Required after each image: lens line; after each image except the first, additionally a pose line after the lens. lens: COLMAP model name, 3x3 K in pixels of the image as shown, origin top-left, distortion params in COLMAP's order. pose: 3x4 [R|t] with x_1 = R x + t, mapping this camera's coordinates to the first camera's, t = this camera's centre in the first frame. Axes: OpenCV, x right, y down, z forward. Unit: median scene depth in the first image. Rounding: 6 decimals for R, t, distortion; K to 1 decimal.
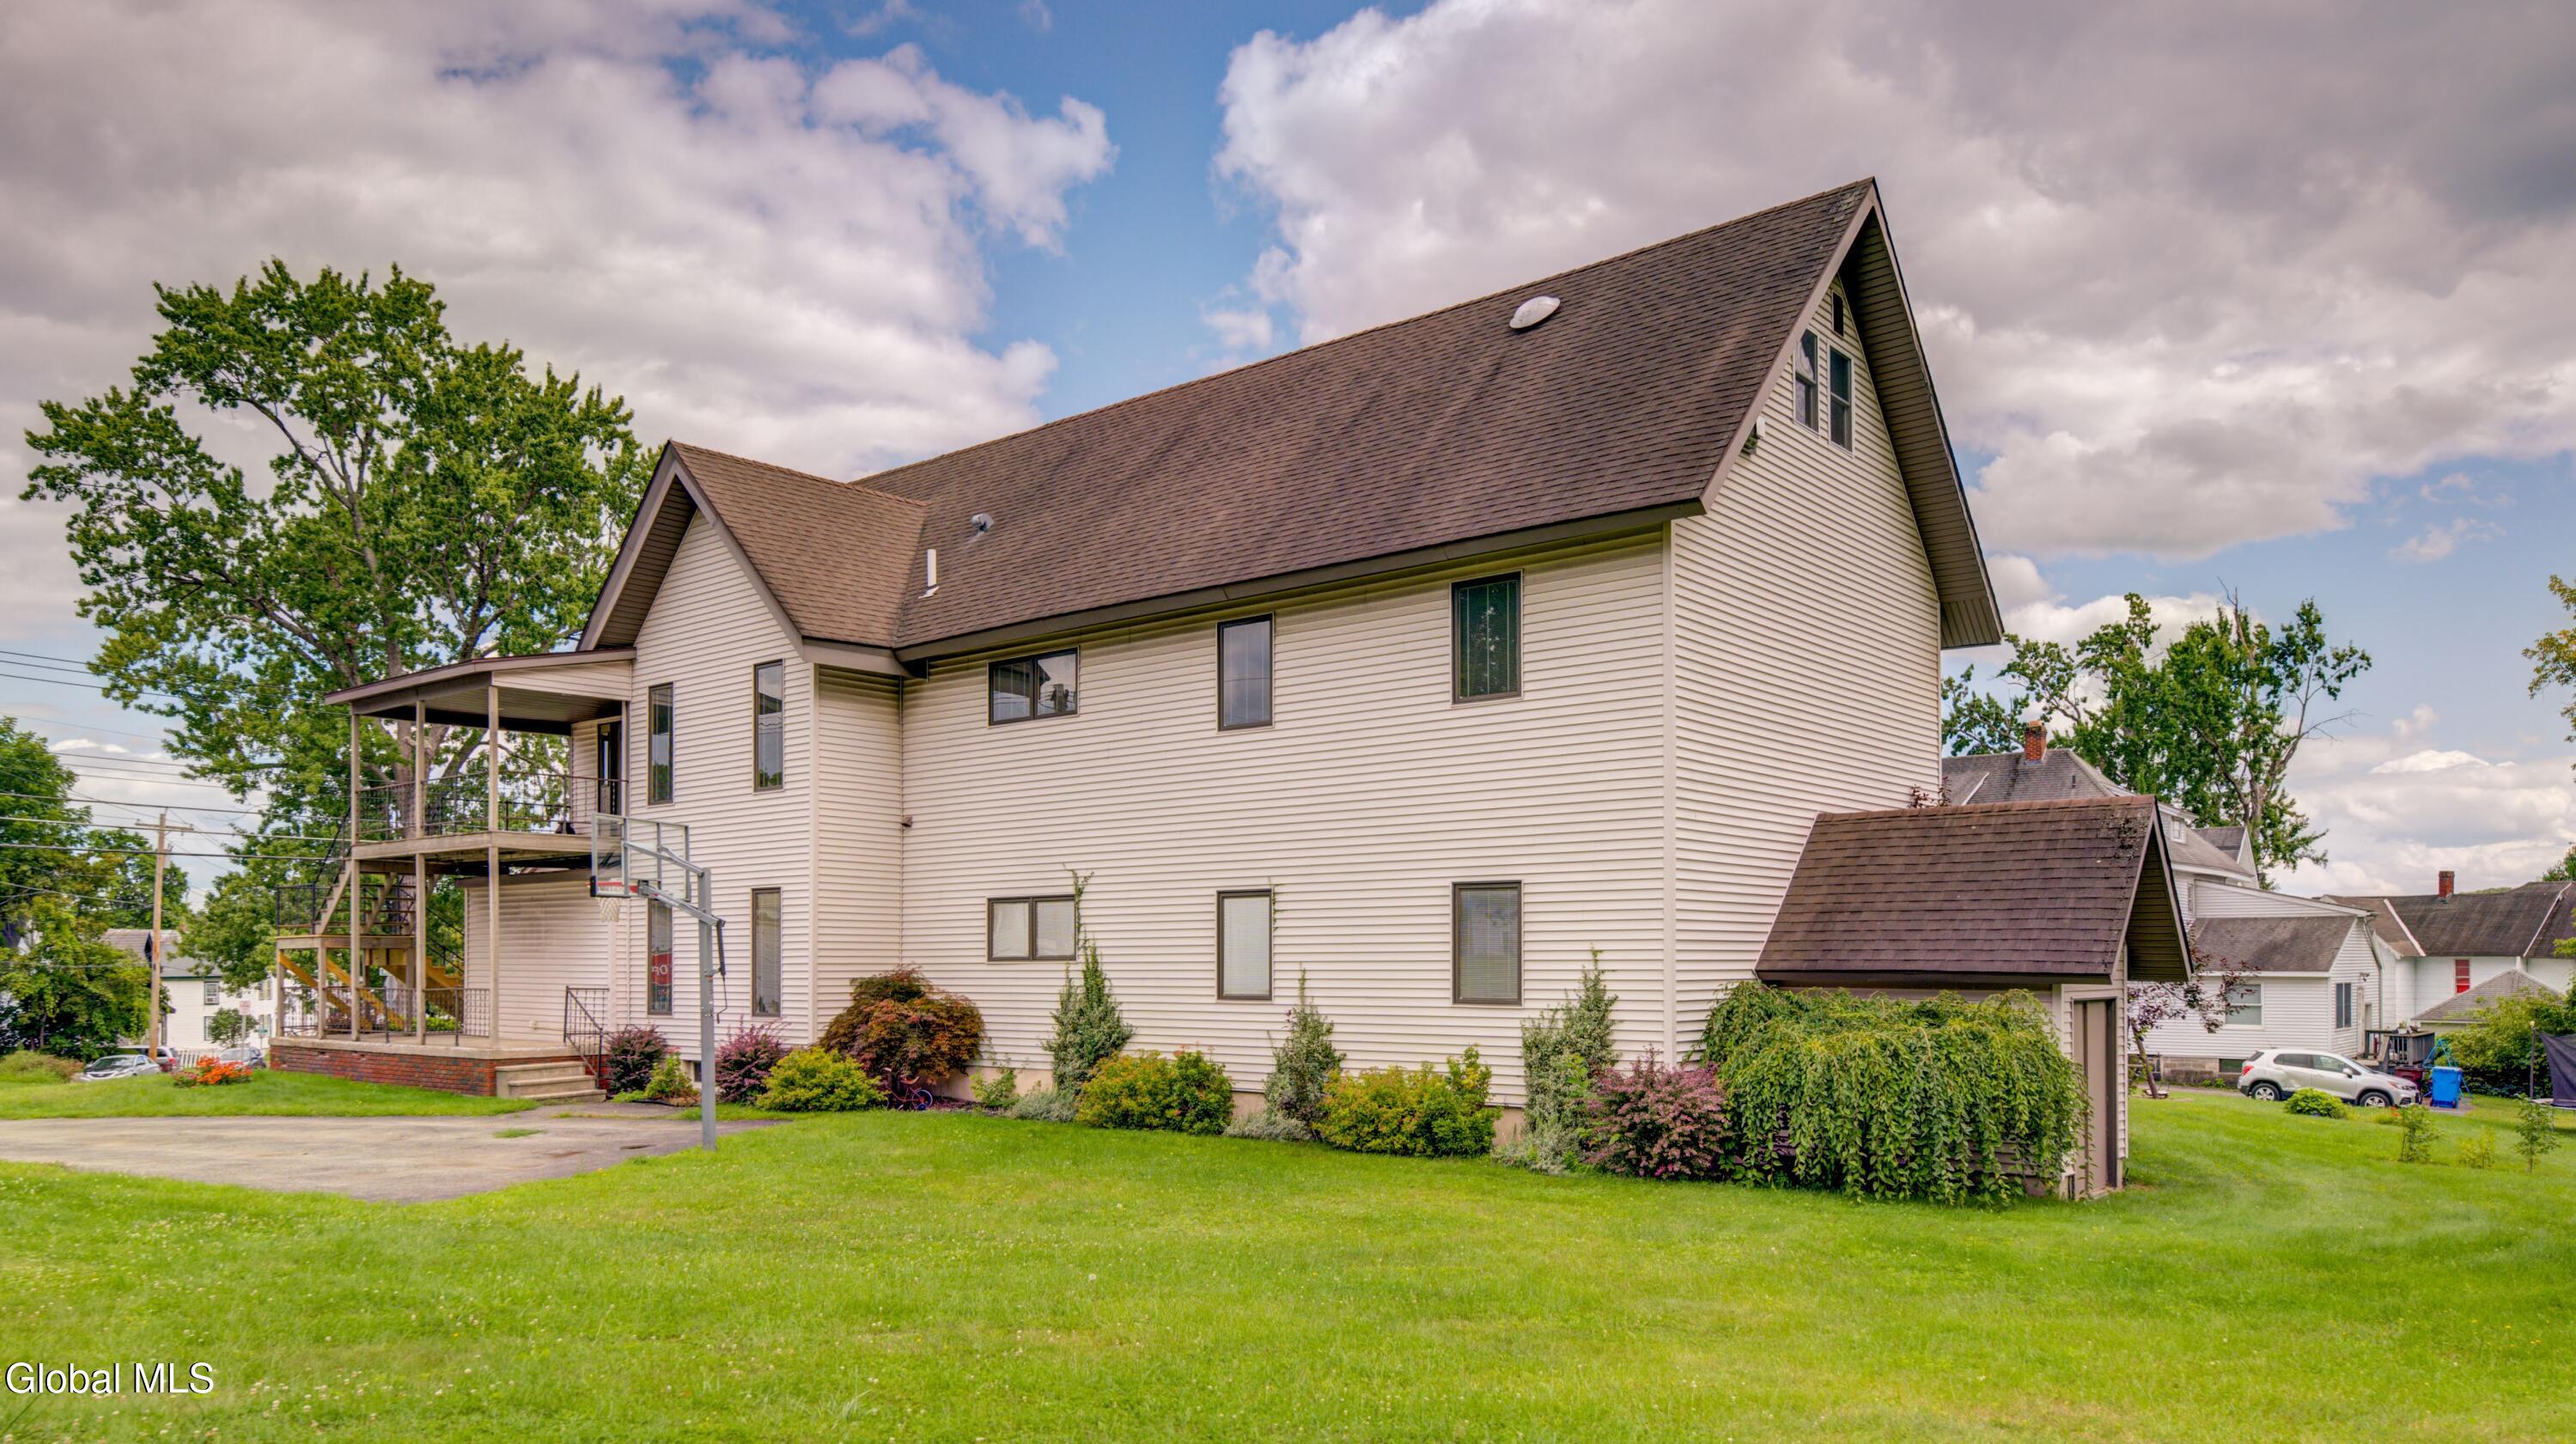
lens RADIAL K [[1735.5, 0, 1290.8], [0, 1735.5, 869.5], [0, 0, 1]] dist [-0.053274, 0.182023]
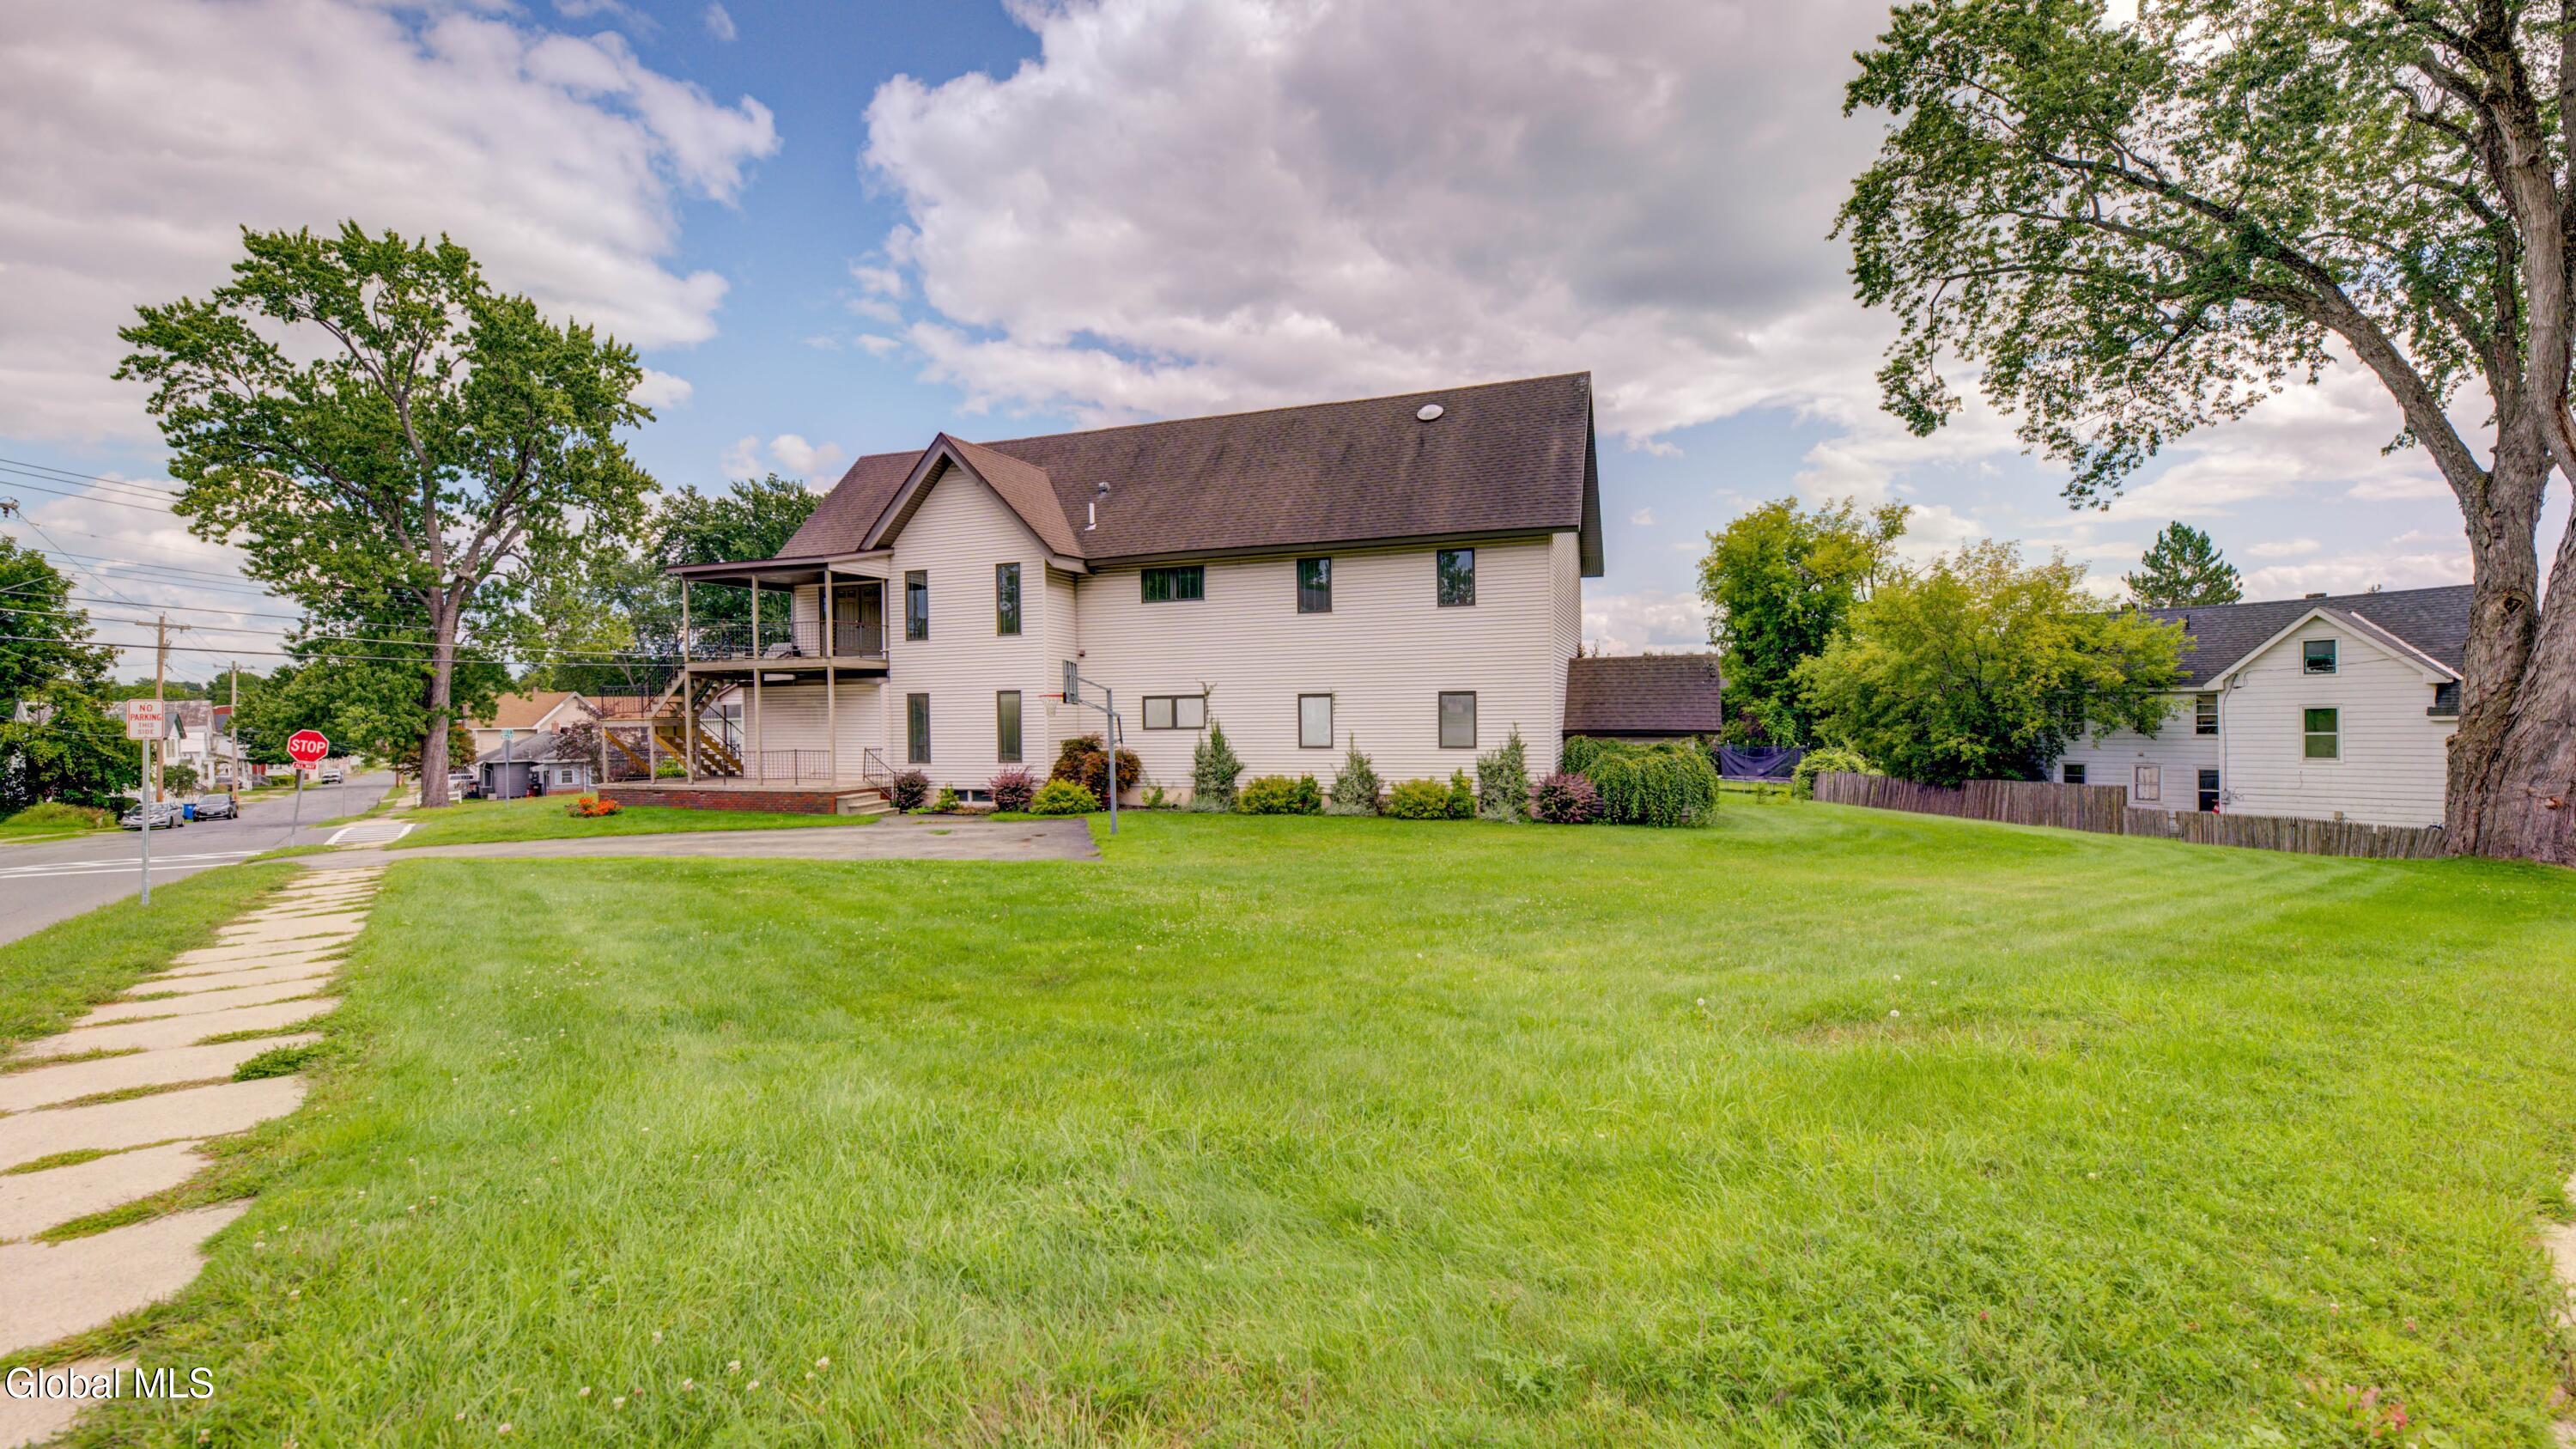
lens RADIAL K [[1081.8, 0, 1288.0], [0, 1081.8, 724.5], [0, 0, 1]] dist [0.023484, 0.000276]
pose [[0.946325, -0.017144, 0.322763, -0.331831], [-0.004156, 0.997864, 0.065188, -0.024689], [-0.323191, -0.063030, 0.944232, -0.127466]]
